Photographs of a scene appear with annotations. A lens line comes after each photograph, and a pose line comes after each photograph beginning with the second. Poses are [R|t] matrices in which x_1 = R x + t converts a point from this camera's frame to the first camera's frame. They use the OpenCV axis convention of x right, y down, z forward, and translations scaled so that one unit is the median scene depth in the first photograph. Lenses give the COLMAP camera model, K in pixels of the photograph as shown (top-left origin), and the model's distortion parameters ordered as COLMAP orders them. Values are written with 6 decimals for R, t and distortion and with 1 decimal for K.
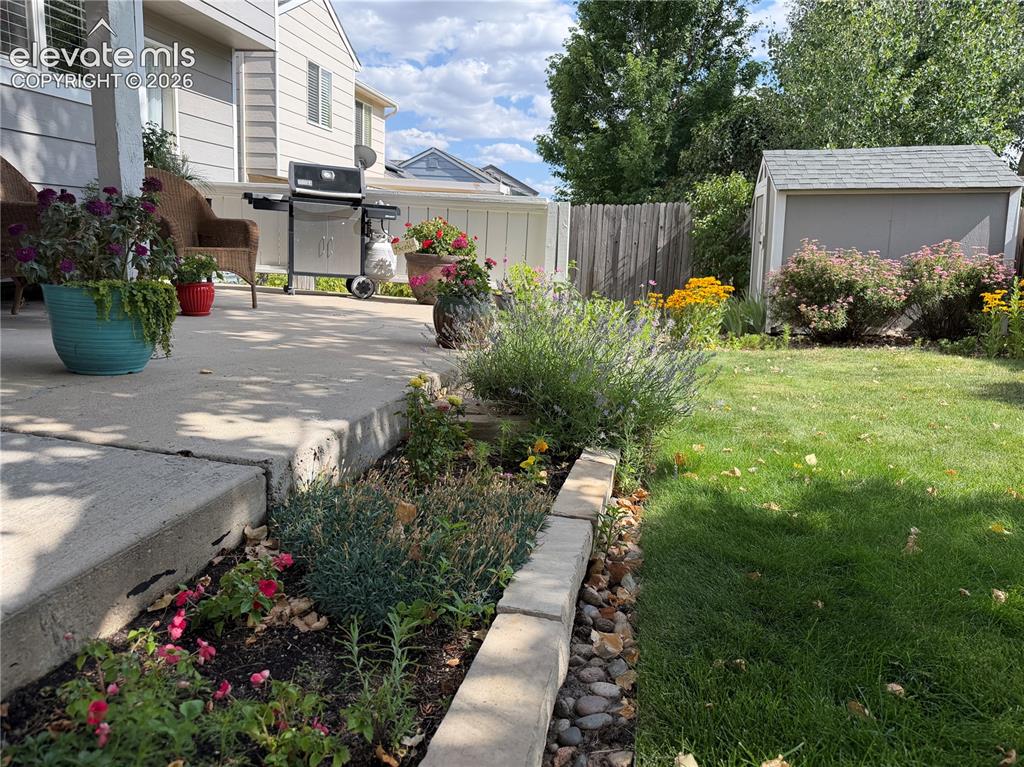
lens RADIAL K [[720.2, 0, 512.0], [0, 720.2, 383.5], [0, 0, 1]] dist [0.043019, -0.001104]
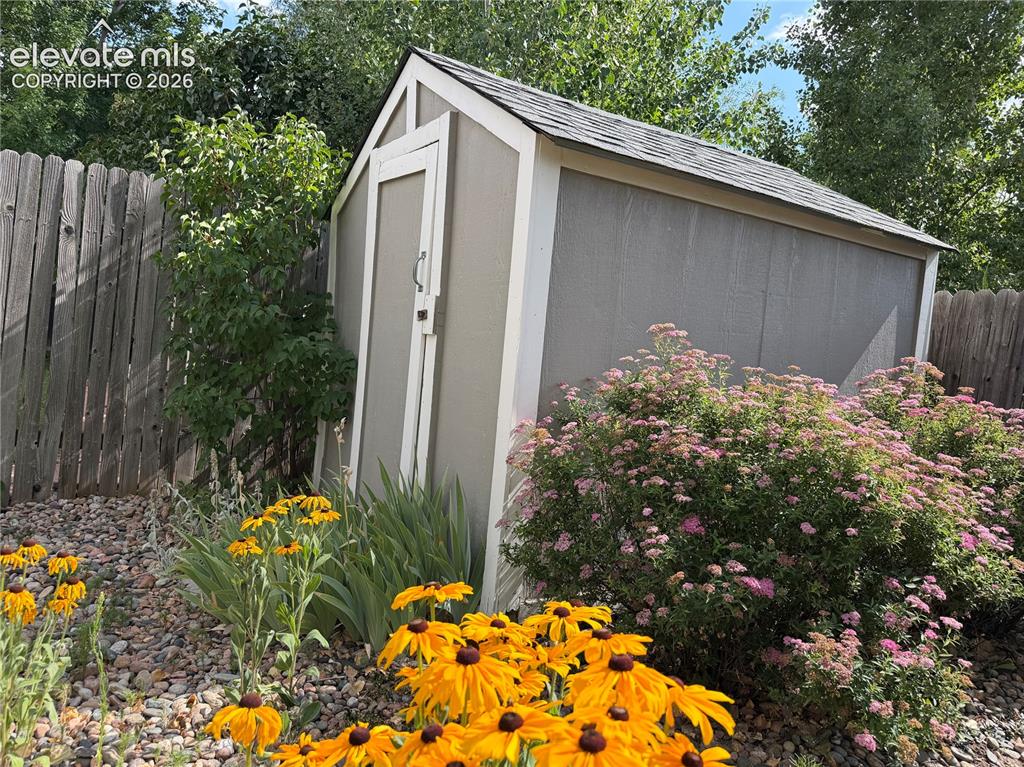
lens RADIAL K [[720.2, 0, 512.0], [0, 720.2, 383.5], [0, 0, 1]] dist [0.043019, -0.001104]
pose [[0.749109, 0.028069, 0.661852, 0.146605], [0.022762, 0.997421, -0.068064, -0.125027], [-0.662056, 0.066052, 0.746538, 0.652478]]
